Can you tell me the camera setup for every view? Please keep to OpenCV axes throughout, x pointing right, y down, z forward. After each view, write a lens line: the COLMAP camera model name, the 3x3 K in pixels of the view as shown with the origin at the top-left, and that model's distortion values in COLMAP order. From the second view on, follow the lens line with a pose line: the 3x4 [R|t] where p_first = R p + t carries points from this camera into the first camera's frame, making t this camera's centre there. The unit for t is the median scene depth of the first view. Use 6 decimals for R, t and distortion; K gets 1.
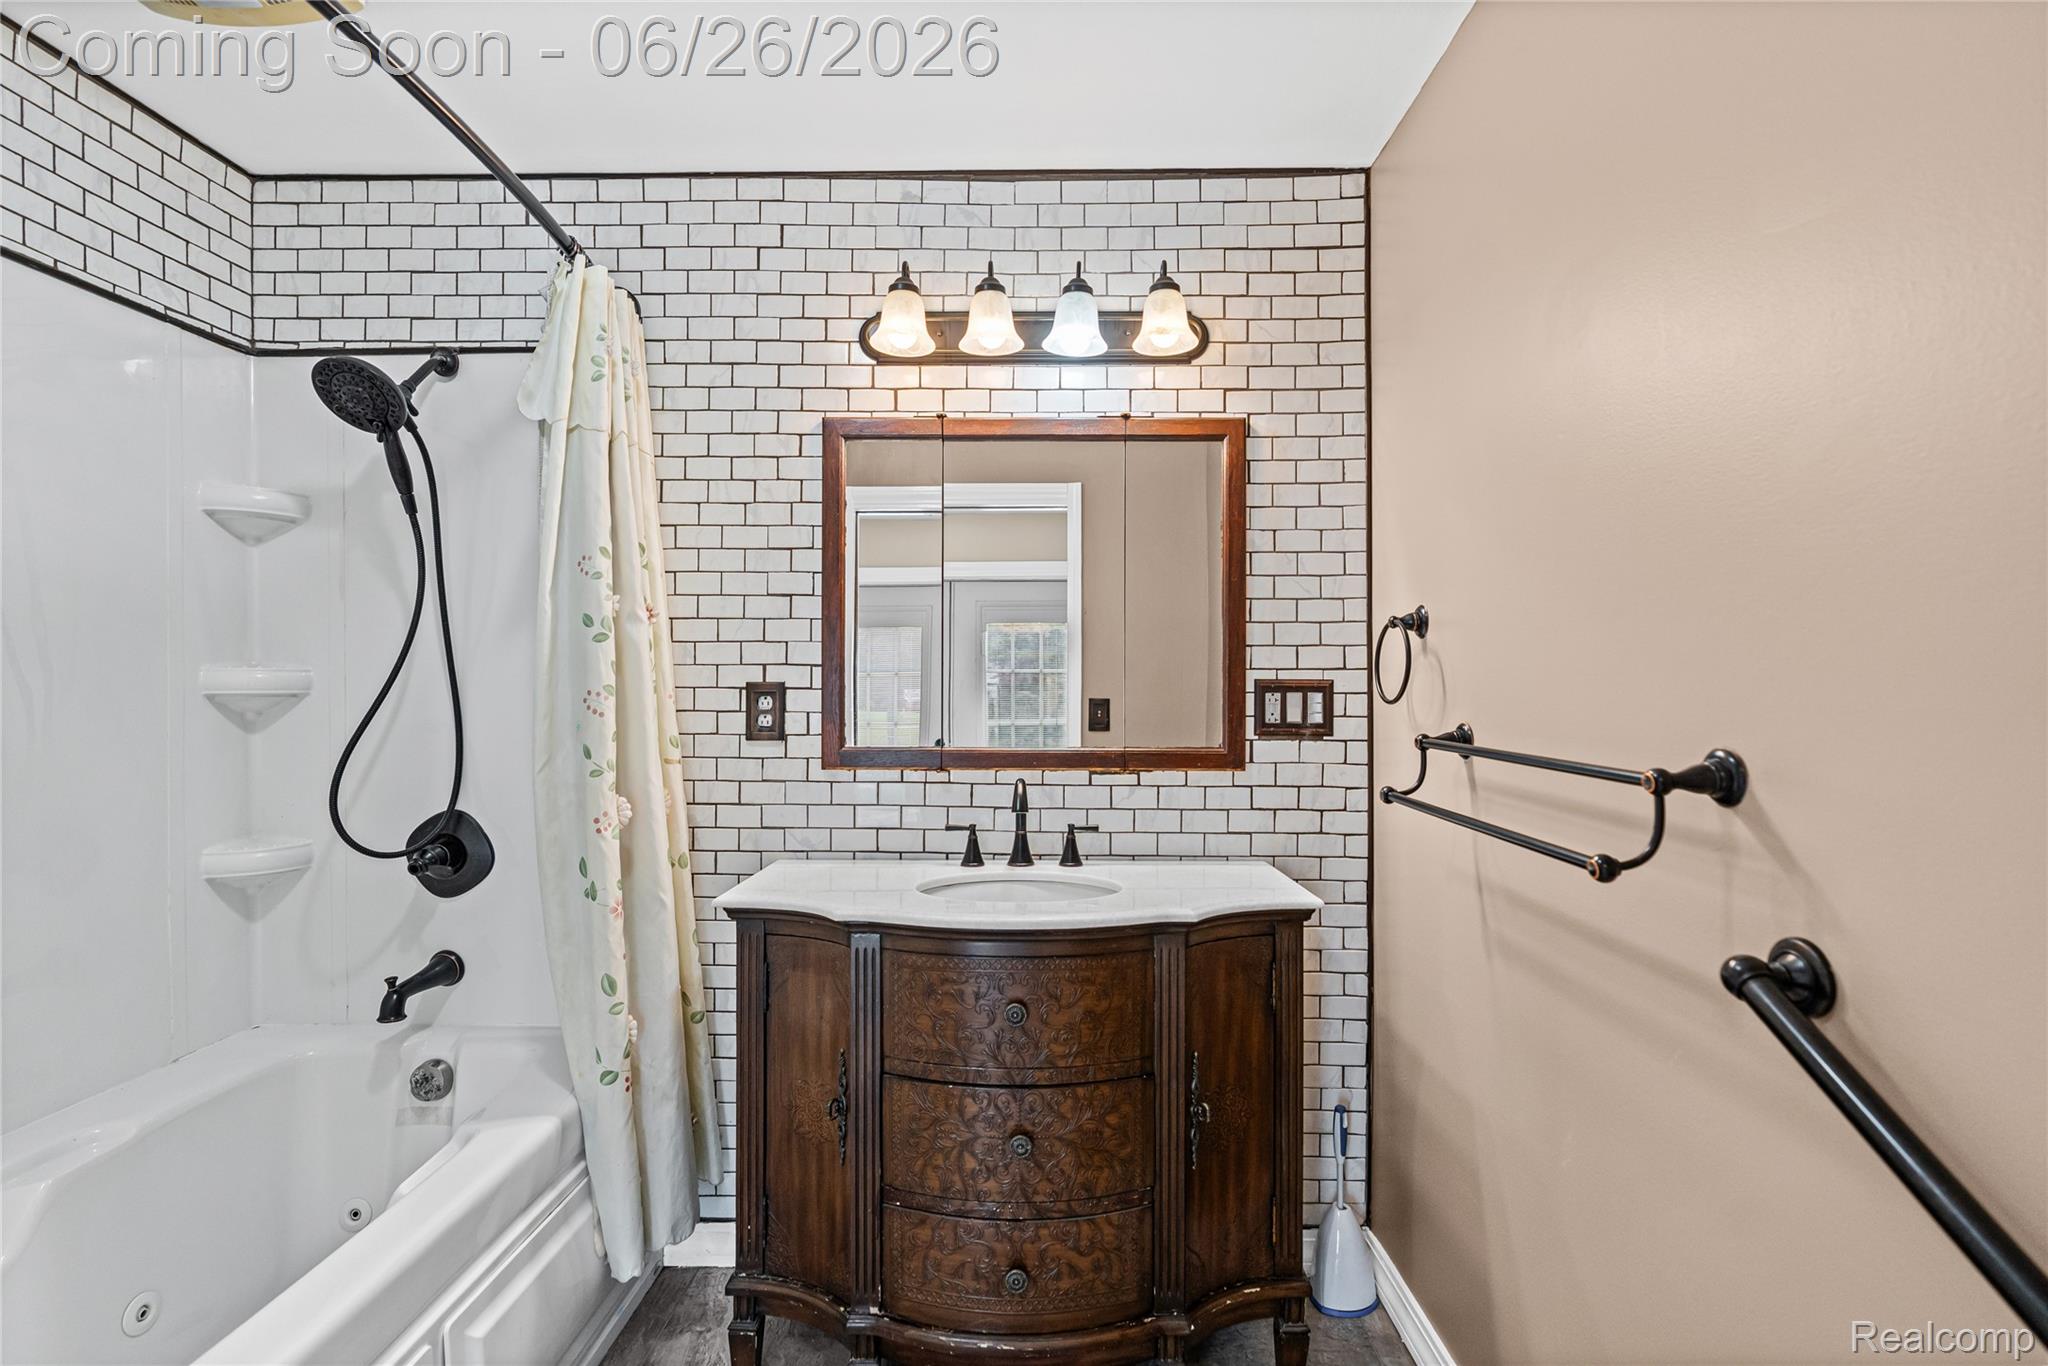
lens RADIAL K [[945.9, 0, 1033.8], [0, 945.9, 686.0], [0, 0, 1]] dist [-0.014466, 0.007208]
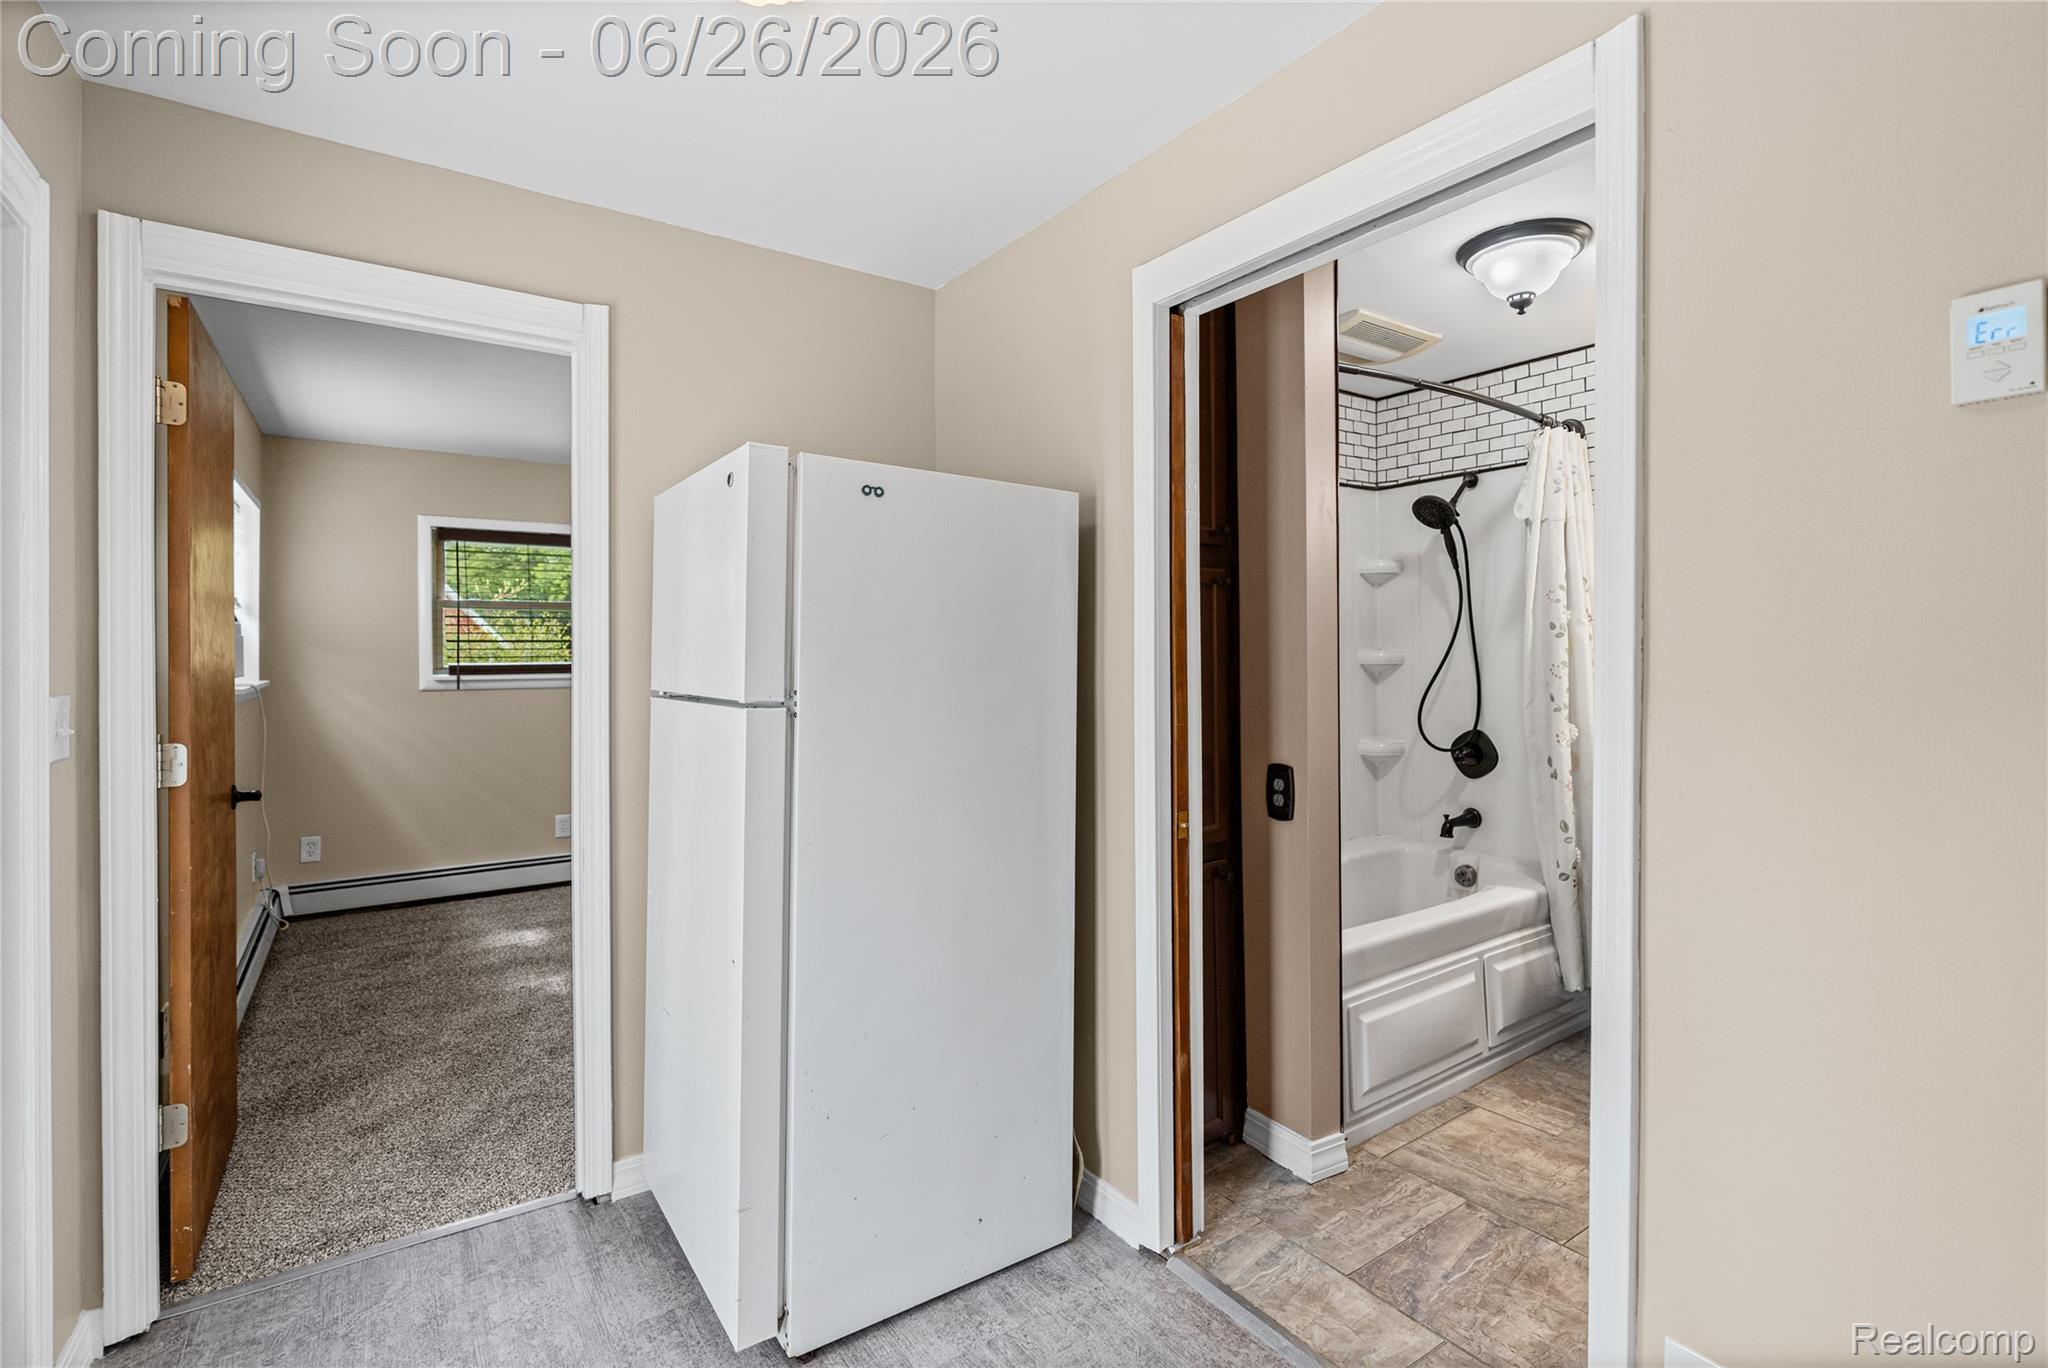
lens RADIAL K [[917.0, 0, 1061.5], [0, 917.0, 652.8], [0, 0, 1]] dist [-0.009669, 0.000535]
pose [[0.590872, -0.001556, -0.806764, 0.335112], [-0.000143, 0.999998, -0.002034, -0.011478], [0.806765, 0.001317, 0.590870, -0.691929]]
